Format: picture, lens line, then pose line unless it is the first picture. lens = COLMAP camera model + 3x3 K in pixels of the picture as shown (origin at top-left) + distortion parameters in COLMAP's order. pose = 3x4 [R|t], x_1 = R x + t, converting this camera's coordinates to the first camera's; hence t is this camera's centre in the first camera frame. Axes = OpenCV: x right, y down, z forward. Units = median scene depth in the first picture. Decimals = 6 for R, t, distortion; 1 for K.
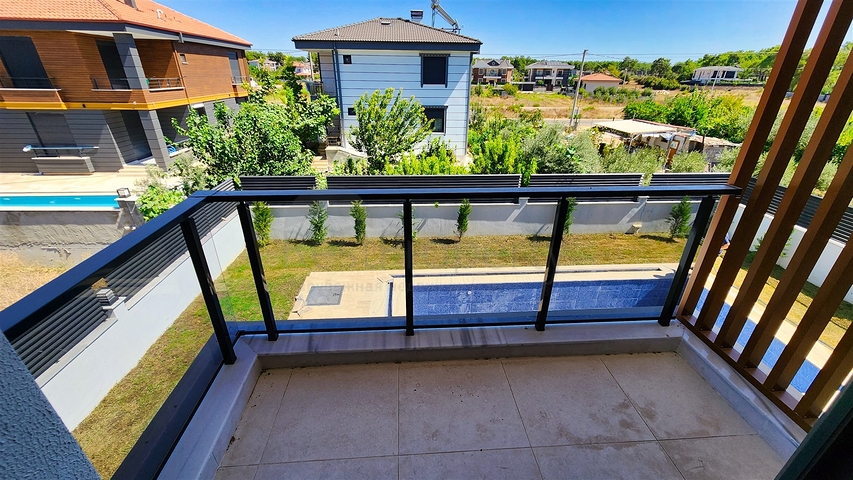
lens RADIAL K [[350.4, 0, 427.8], [0, 350.4, 241.3], [0, 0, 1]] dist [0.006016, -0.001701]
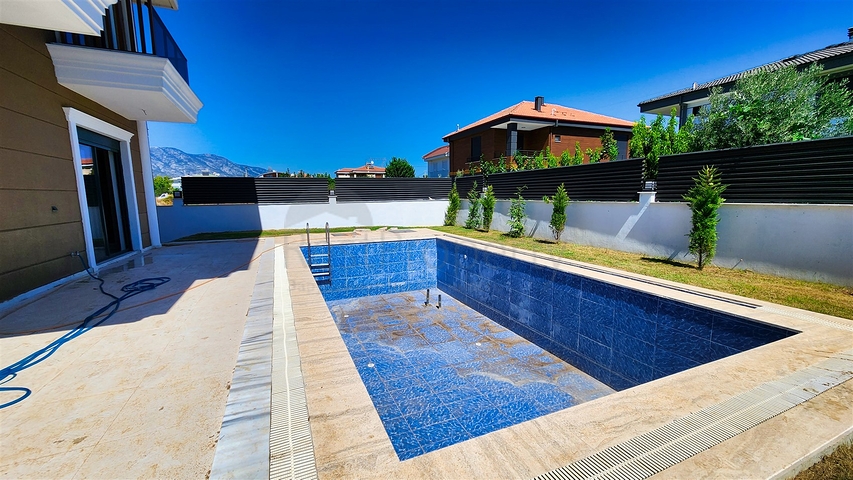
lens RADIAL K [[350.4, 0, 427.8], [0, 350.4, 242.7], [0, 0, 1]] dist [0.006016, -0.001701]
pose [[0.325291, 0.115490, -0.938535, 0.447888], [-0.401386, 0.915527, -0.026459, 0.070417], [0.856198, 0.385321, 0.344169, 0.293704]]
